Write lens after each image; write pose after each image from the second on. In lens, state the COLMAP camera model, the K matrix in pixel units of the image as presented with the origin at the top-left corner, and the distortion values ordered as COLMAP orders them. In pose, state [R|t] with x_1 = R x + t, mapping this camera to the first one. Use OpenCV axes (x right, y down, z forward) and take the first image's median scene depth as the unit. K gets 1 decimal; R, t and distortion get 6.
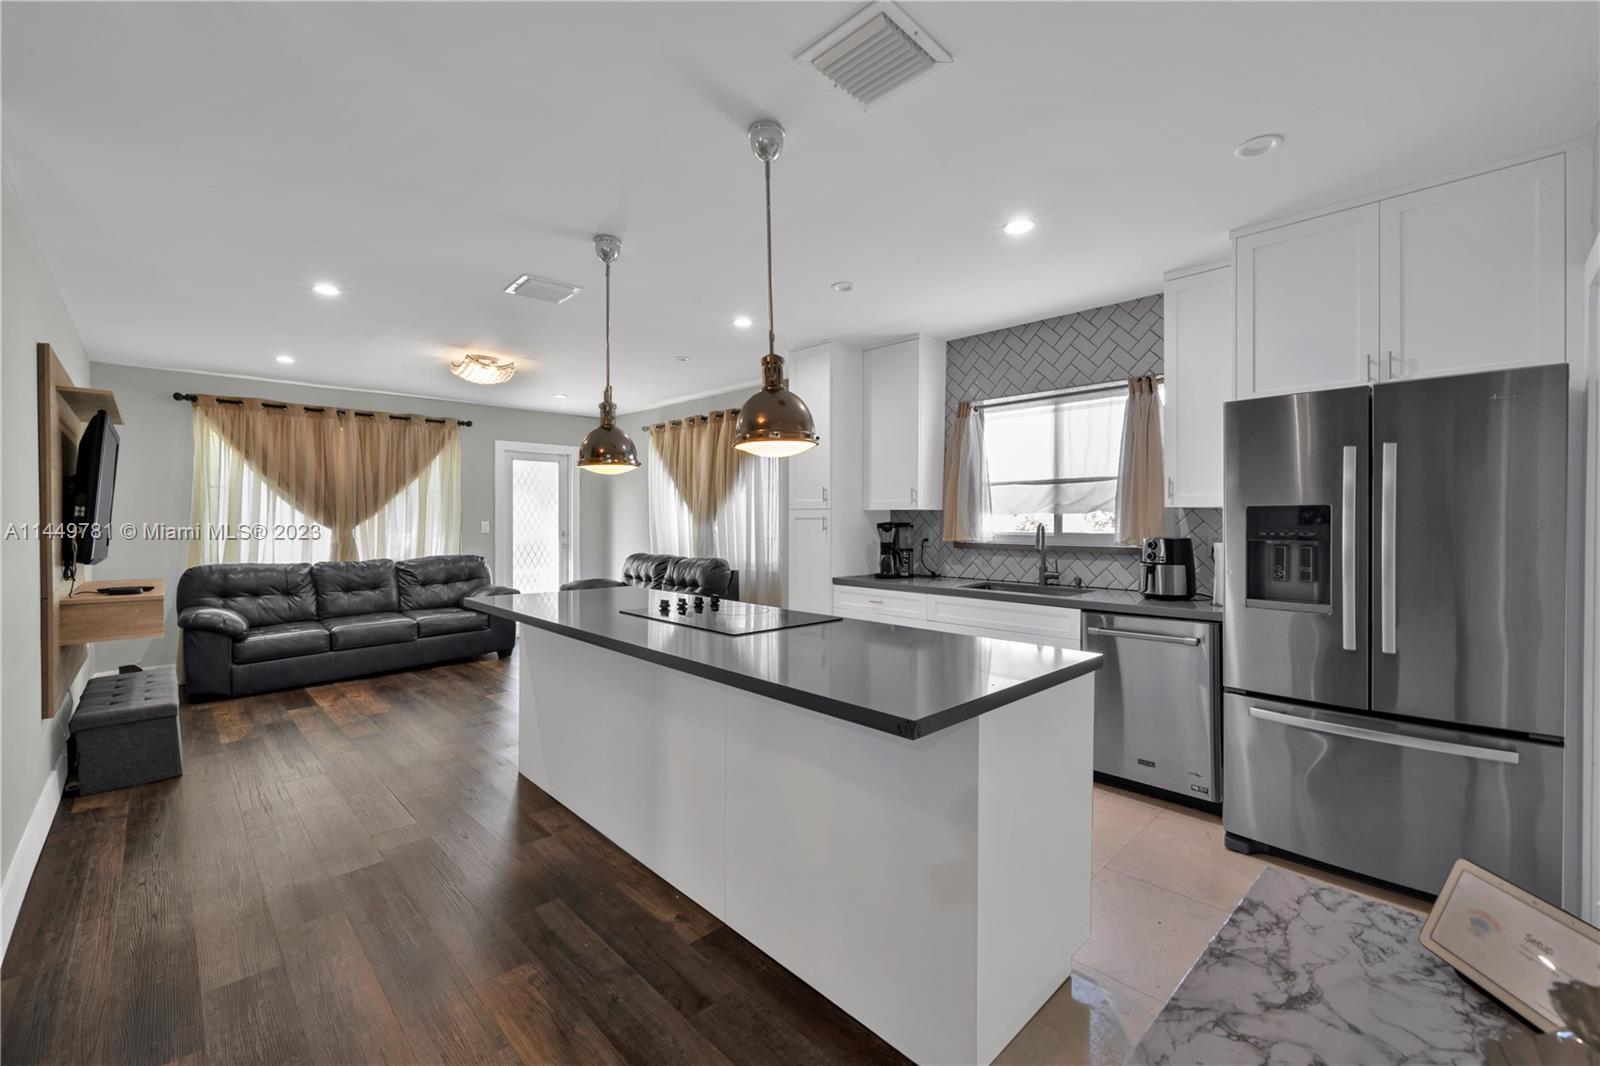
lens RADIAL K [[656.8, 0, 792.2], [0, 656.8, 525.7], [0, 0, 1]] dist [-0.006741, 0.000016]
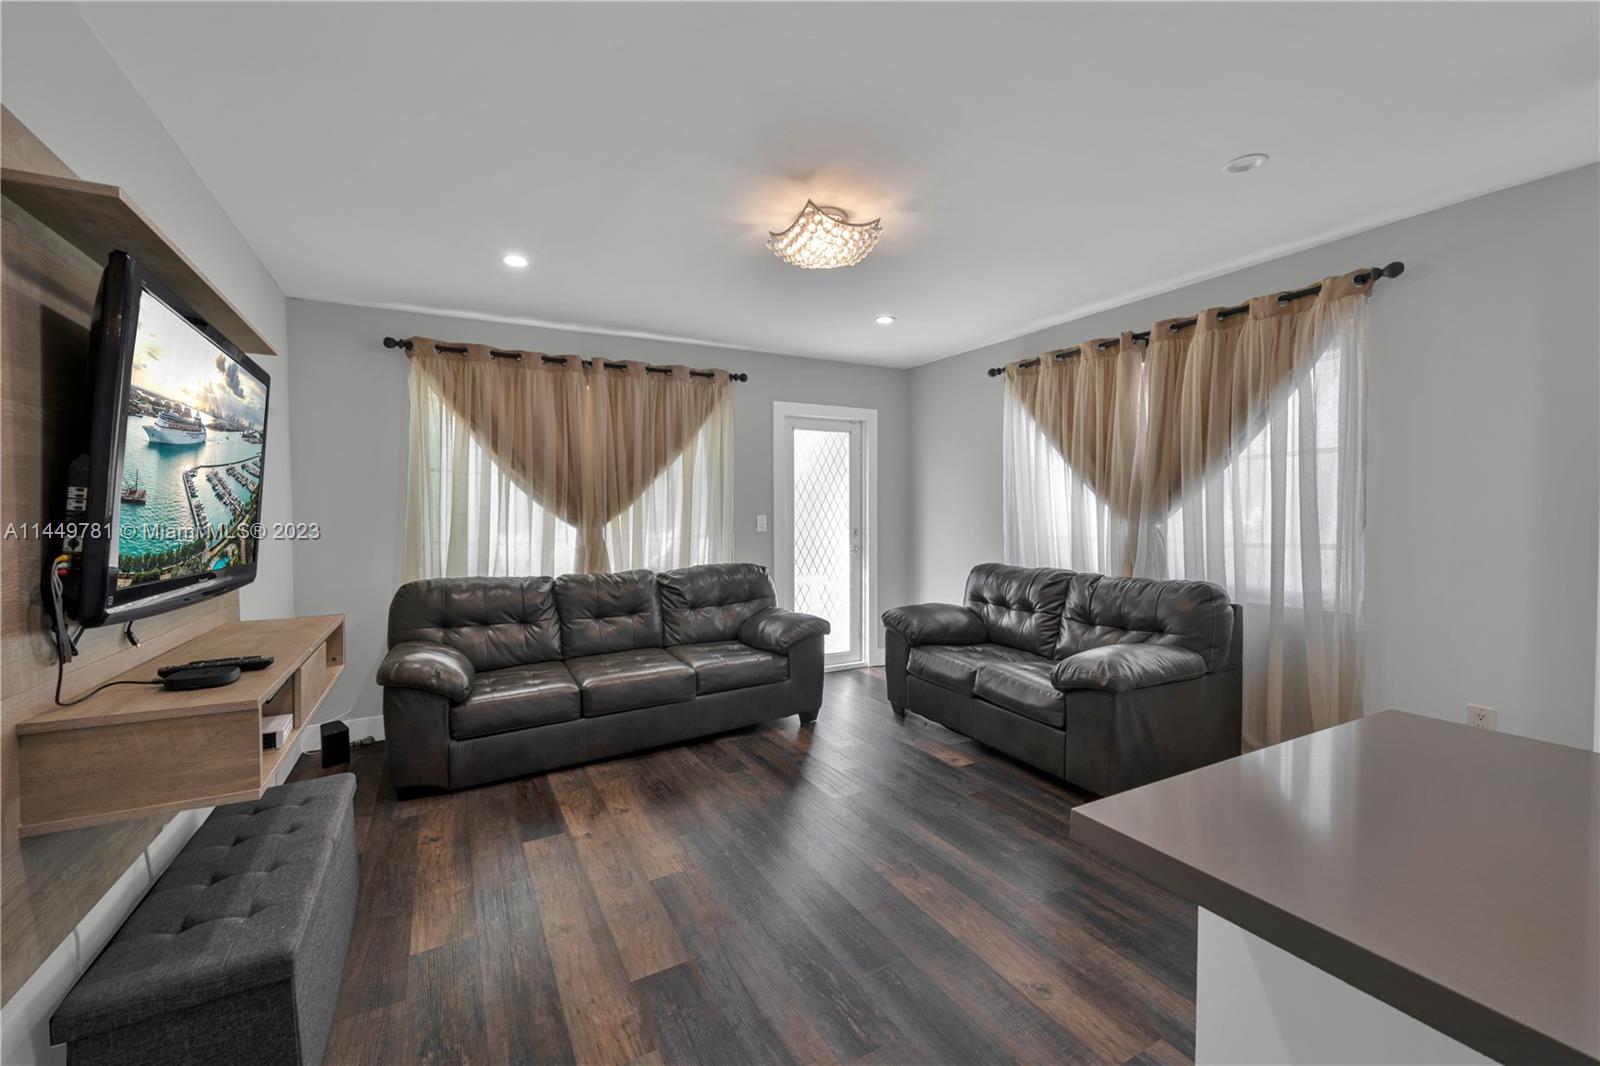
lens RADIAL K [[656.8, 0, 792.2], [0, 656.8, 525.7], [0, 0, 1]] dist [-0.006741, 0.000016]
pose [[0.962240, -0.000726, -0.272202, -0.303694], [0.003998, 0.999926, 0.011467, -0.004450], [0.272174, -0.012123, 0.962172, 0.402959]]
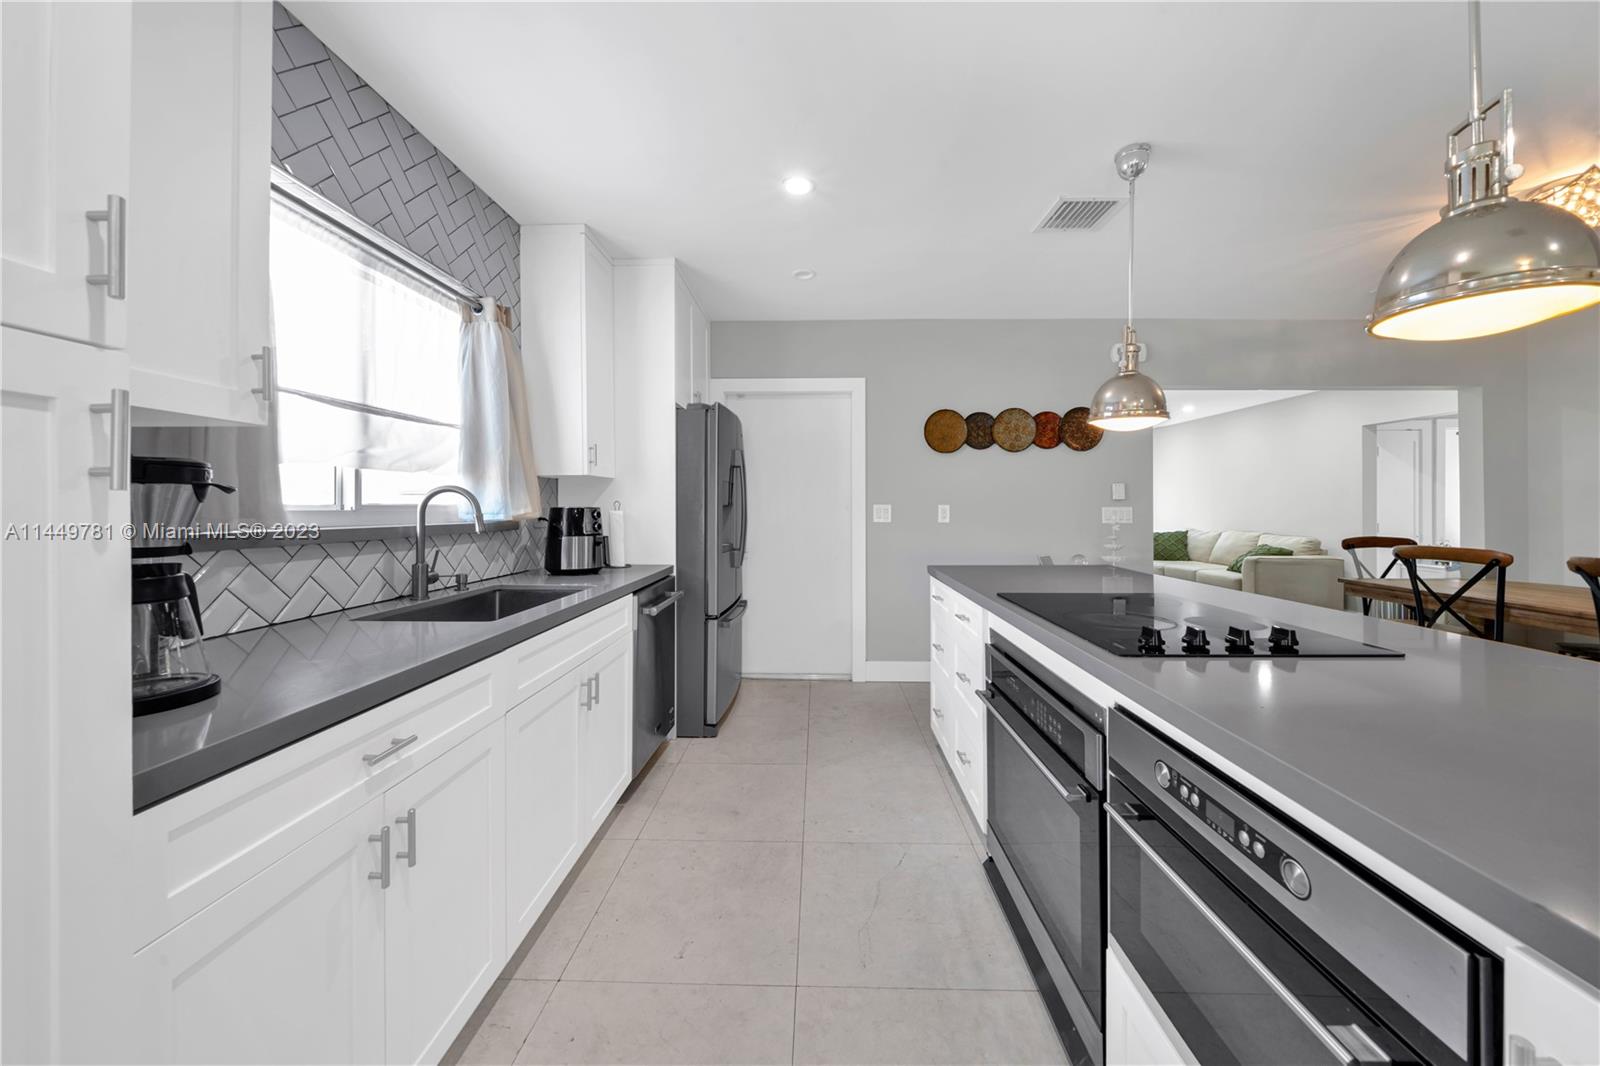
lens RADIAL K [[567.1, 0, 808.2], [0, 567.1, 507.2], [0, 0, 1]] dist [-0.000390, -0.000009]
pose [[-0.717767, -0.000971, 0.696283, -0.124046], [0.005100, 0.999965, 0.006652, 0.008605], [-0.696265, 0.008326, -0.717737, 0.766618]]
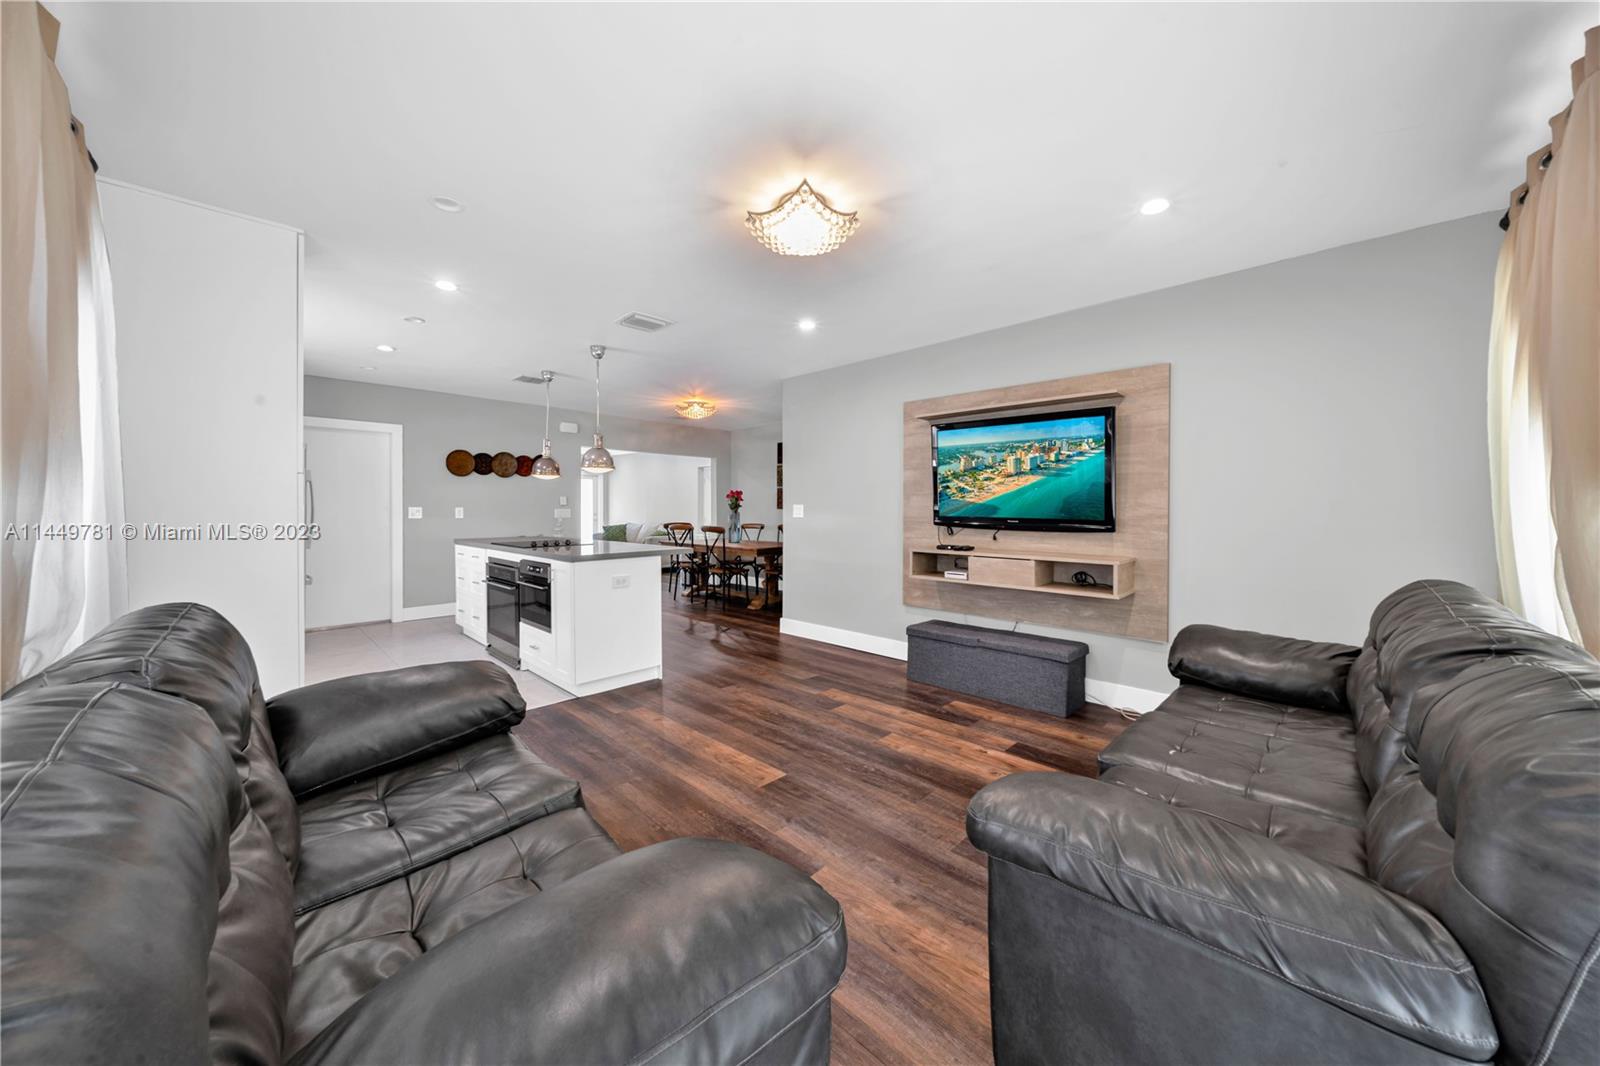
lens RADIAL K [[567.1, 0, 808.2], [0, 567.1, 507.2], [0, 0, 1]] dist [-0.000390, -0.000009]
pose [[-0.998824, -0.000782, -0.048470, -0.395304], [-0.001008, 0.999989, 0.004646, 0.005370], [0.048466, 0.004689, -0.998814, 1.303730]]
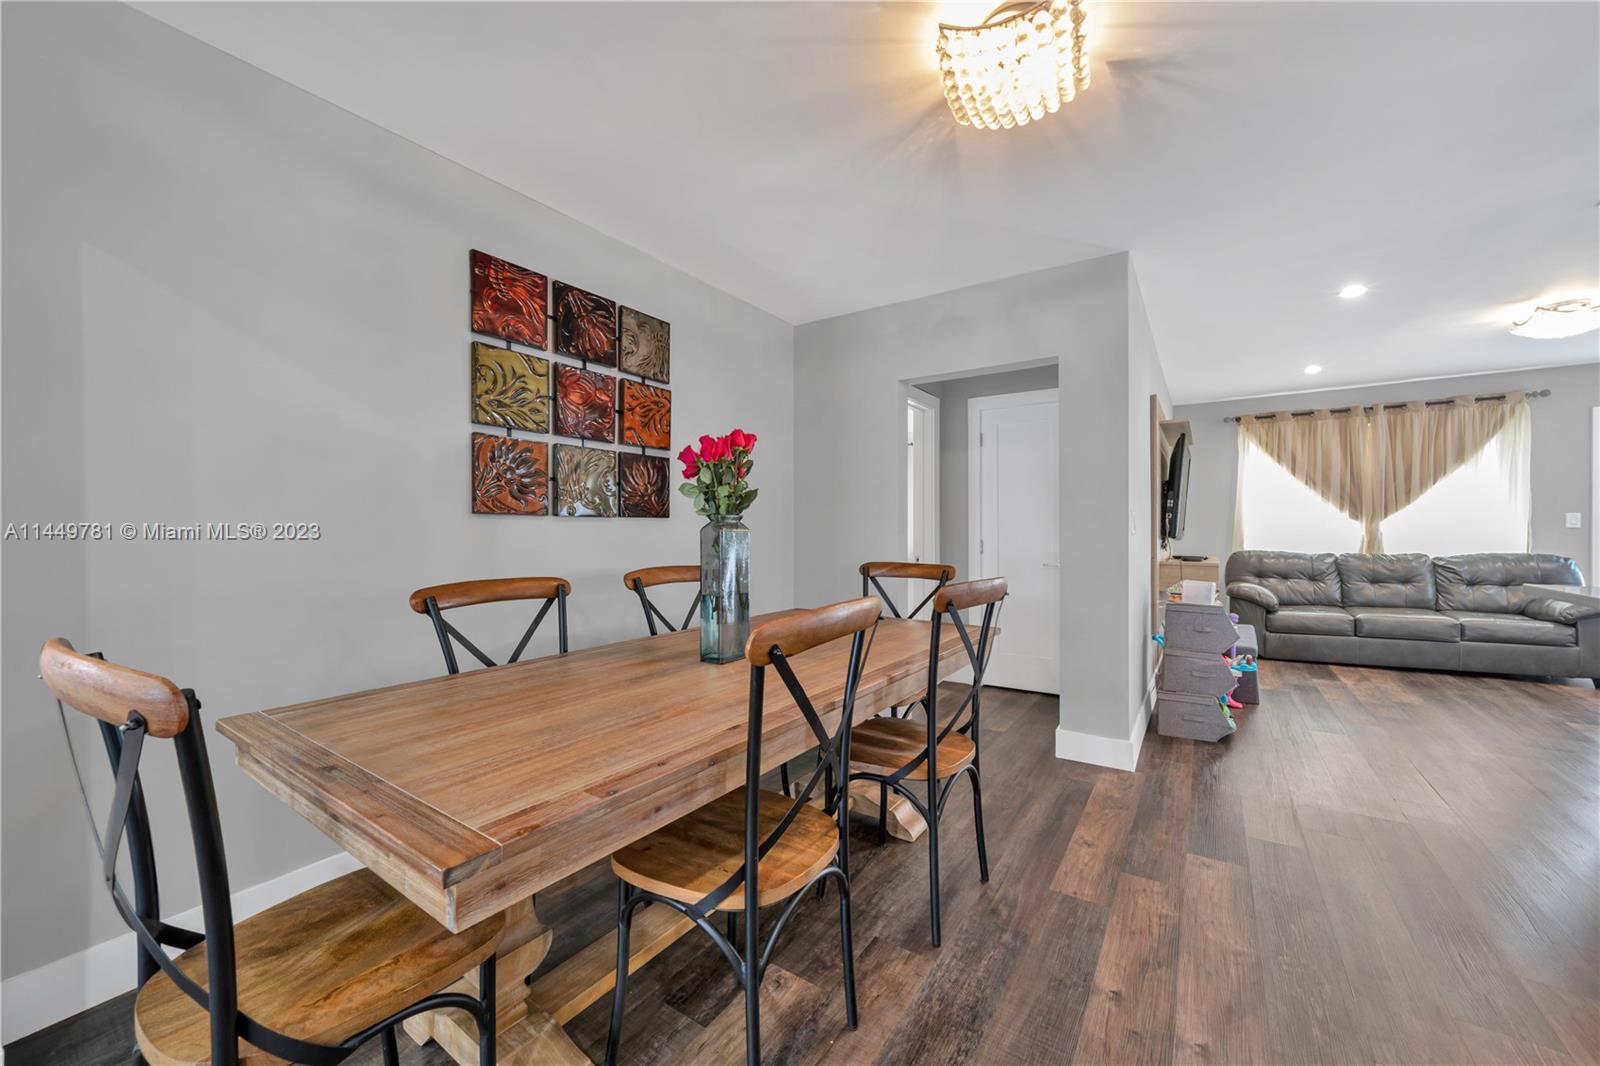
lens RADIAL K [[600.2, 0, 819.0], [0, 600.2, 531.7], [0, 0, 1]] dist [-0.000637, 0.000016]
pose [[0.223478, 0.003931, -0.974701, 0.037976], [-0.007765, 0.999967, 0.002253, 0.026138], [0.974678, 0.007065, 0.223501, -0.051589]]
